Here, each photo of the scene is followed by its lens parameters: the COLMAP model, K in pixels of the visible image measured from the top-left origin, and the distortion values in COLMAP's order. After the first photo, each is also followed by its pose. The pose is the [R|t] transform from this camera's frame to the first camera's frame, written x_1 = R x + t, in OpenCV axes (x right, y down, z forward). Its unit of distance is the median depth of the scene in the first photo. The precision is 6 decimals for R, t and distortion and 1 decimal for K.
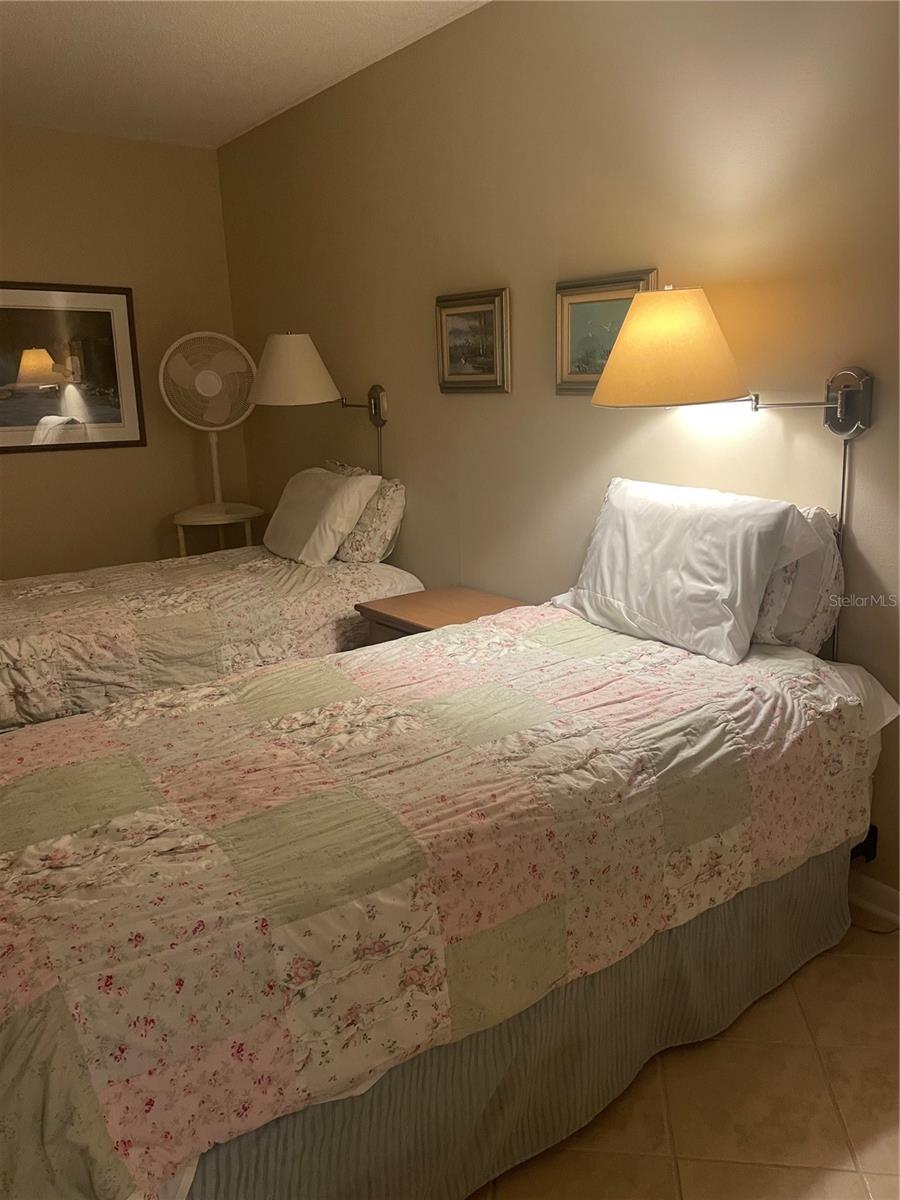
lens RADIAL K [[898.1, 0, 449.7], [0, 898.1, 598.3], [0, 0, 1]] dist [0.086329, -0.115253]
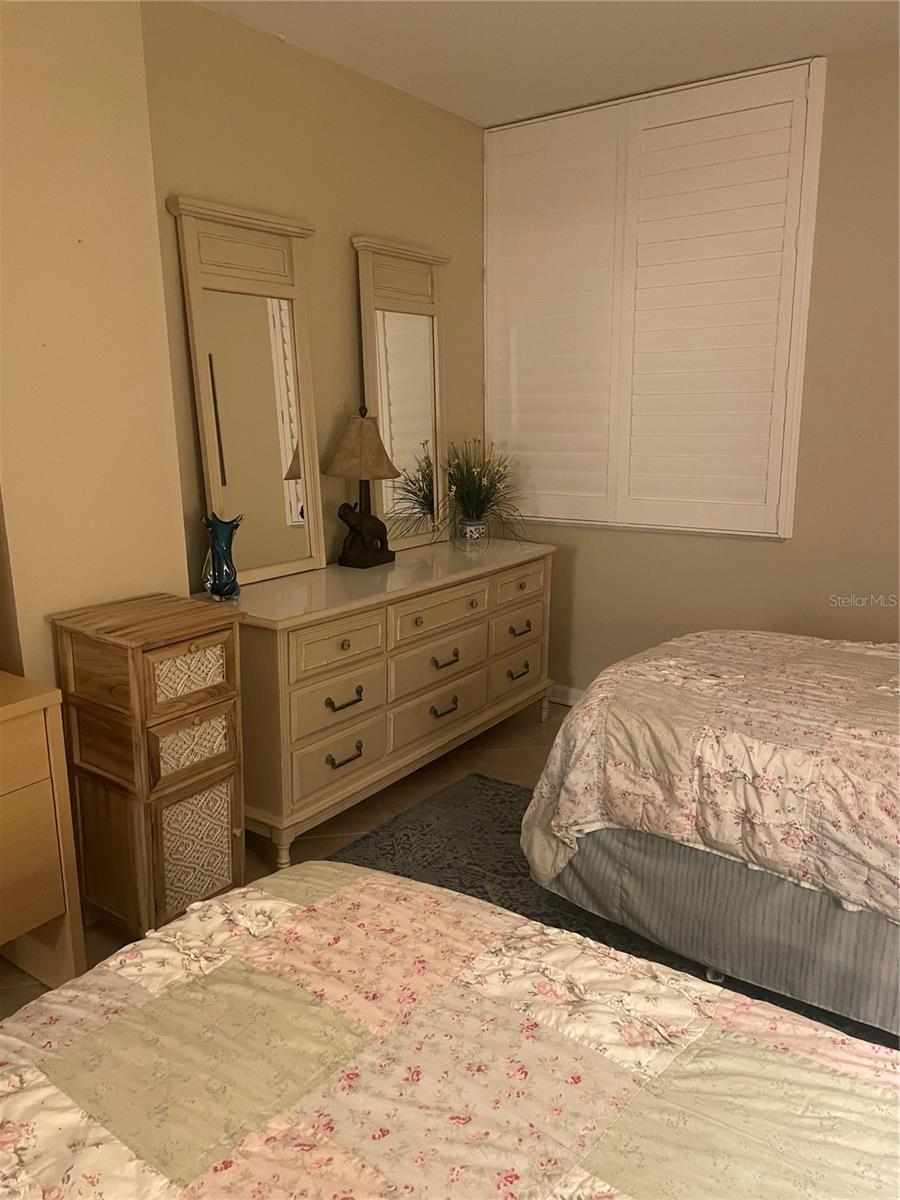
lens RADIAL K [[898.1, 0, 448.7], [0, 898.1, 595.6], [0, 0, 1]] dist [0.086329, -0.115253]
pose [[0.278816, 0.235503, -0.931021, 0.088591], [-0.221445, 0.959106, 0.176290, -0.138413], [0.934465, 0.157018, 0.319565, 0.515975]]
